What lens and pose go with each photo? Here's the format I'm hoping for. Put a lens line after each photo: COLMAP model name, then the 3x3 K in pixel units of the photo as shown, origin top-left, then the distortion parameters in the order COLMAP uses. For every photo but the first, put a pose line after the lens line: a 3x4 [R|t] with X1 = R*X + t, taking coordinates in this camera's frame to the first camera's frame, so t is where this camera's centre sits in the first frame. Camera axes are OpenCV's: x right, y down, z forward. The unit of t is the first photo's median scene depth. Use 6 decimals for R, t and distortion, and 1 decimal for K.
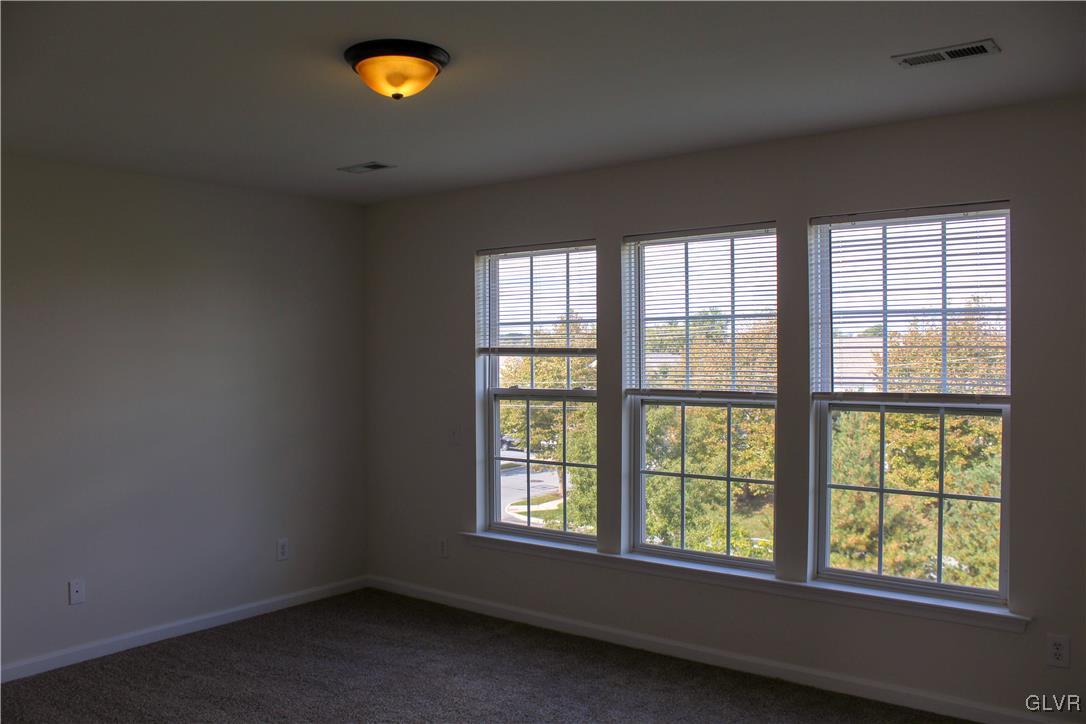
lens RADIAL K [[954.3, 0, 543.0], [0, 954.3, 362.0], [0, 0, 1]] dist [-0.133840, 0.173512]
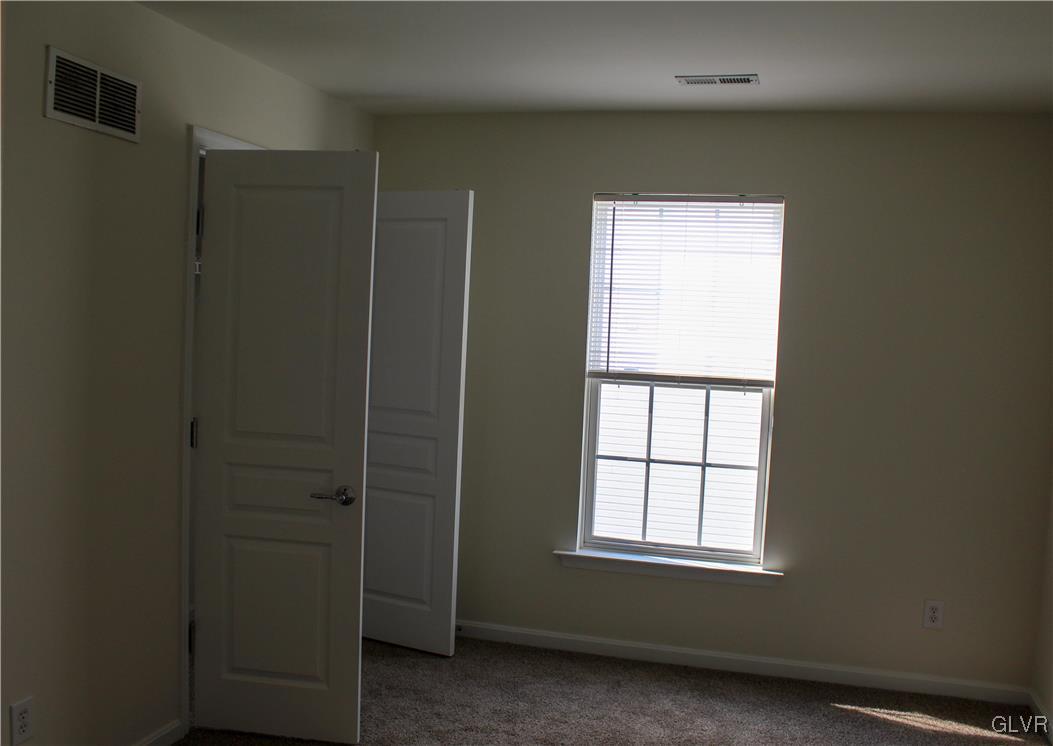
lens RADIAL K [[891.5, 0, 526.5], [0, 891.5, 373.0], [0, 0, 1]] dist [-0.002414, -0.000256]
pose [[0.892440, 0.019707, 0.450735, -0.340752], [-0.044683, 0.997995, 0.044837, -0.000224], [-0.448948, -0.060155, 0.891531, 0.279145]]
